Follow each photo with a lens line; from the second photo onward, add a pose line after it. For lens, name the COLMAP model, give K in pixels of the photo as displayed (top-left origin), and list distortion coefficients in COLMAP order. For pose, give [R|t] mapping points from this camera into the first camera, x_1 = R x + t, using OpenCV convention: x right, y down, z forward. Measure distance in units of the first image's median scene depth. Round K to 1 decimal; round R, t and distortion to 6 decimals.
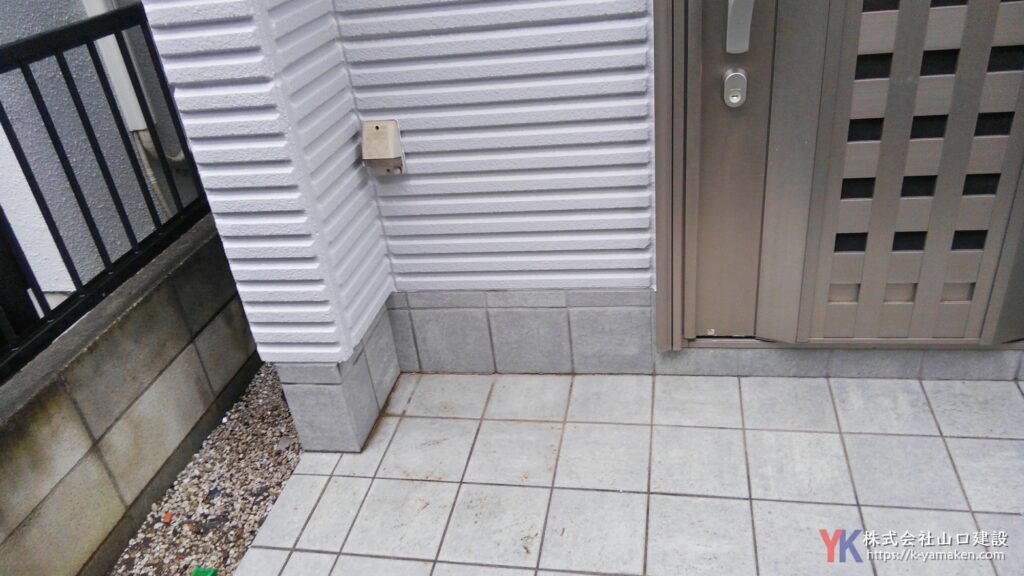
lens RADIAL K [[741.6, 0, 509.8], [0, 741.6, 287.9], [0, 0, 1]] dist [0.053011, -0.096069]
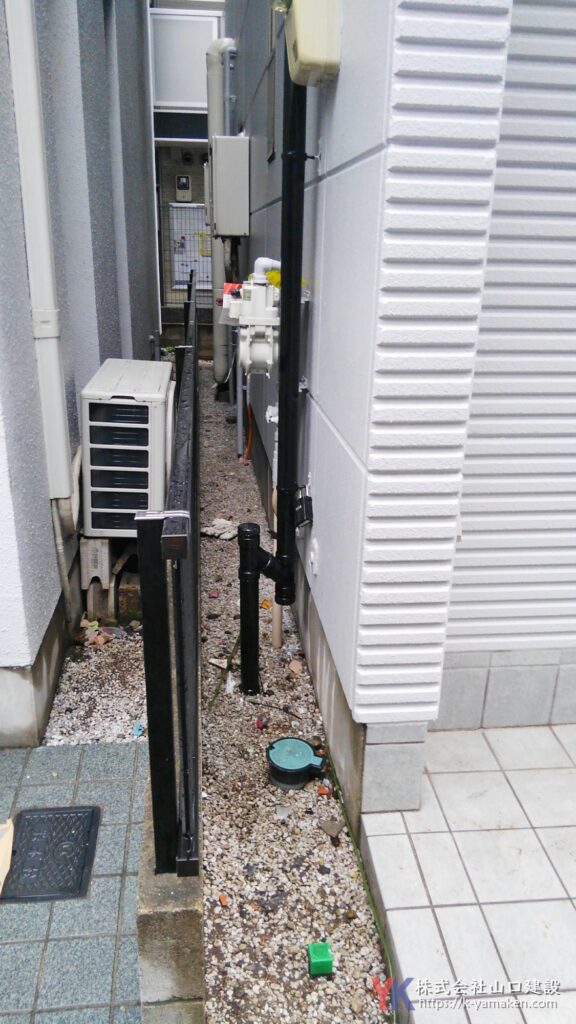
lens RADIAL K [[741.6, 0, 286.5], [0, 741.6, 517.4], [0, 0, 1]] dist [0.053011, -0.096069]
pose [[0.956918, 0.028038, 0.289001, -0.696075], [0.025521, 0.983353, -0.179905, -0.000920], [-0.289234, 0.179530, 0.940272, -0.014270]]
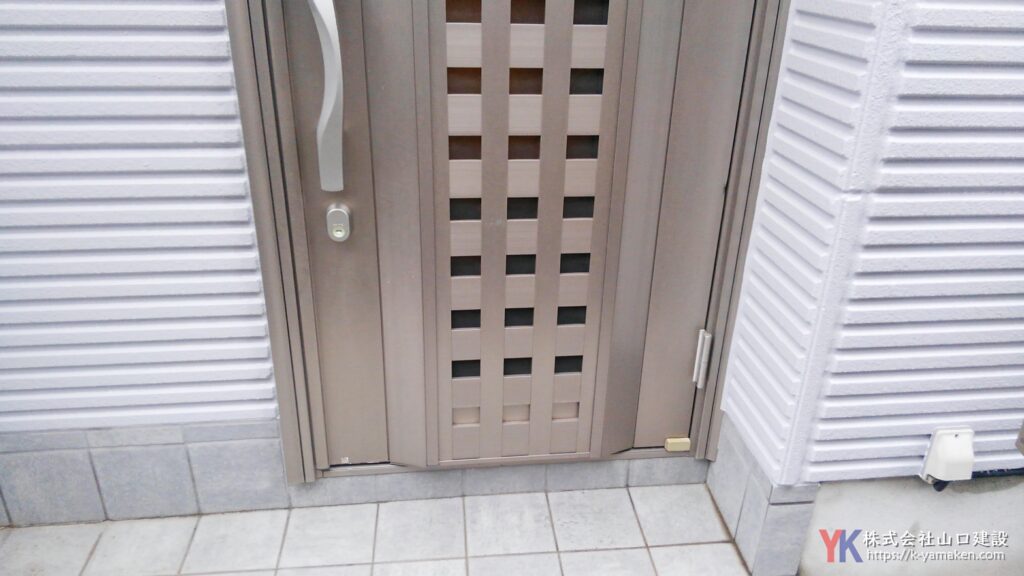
lens RADIAL K [[741.6, 0, 517.9], [0, 741.6, 281.6], [0, 0, 1]] dist [0.053011, -0.096069]
pose [[0.947282, 0.002982, 0.320386, 0.174708], [0.030067, 0.994717, -0.098156, -0.070425], [-0.318986, 0.102615, 0.942188, -0.005288]]
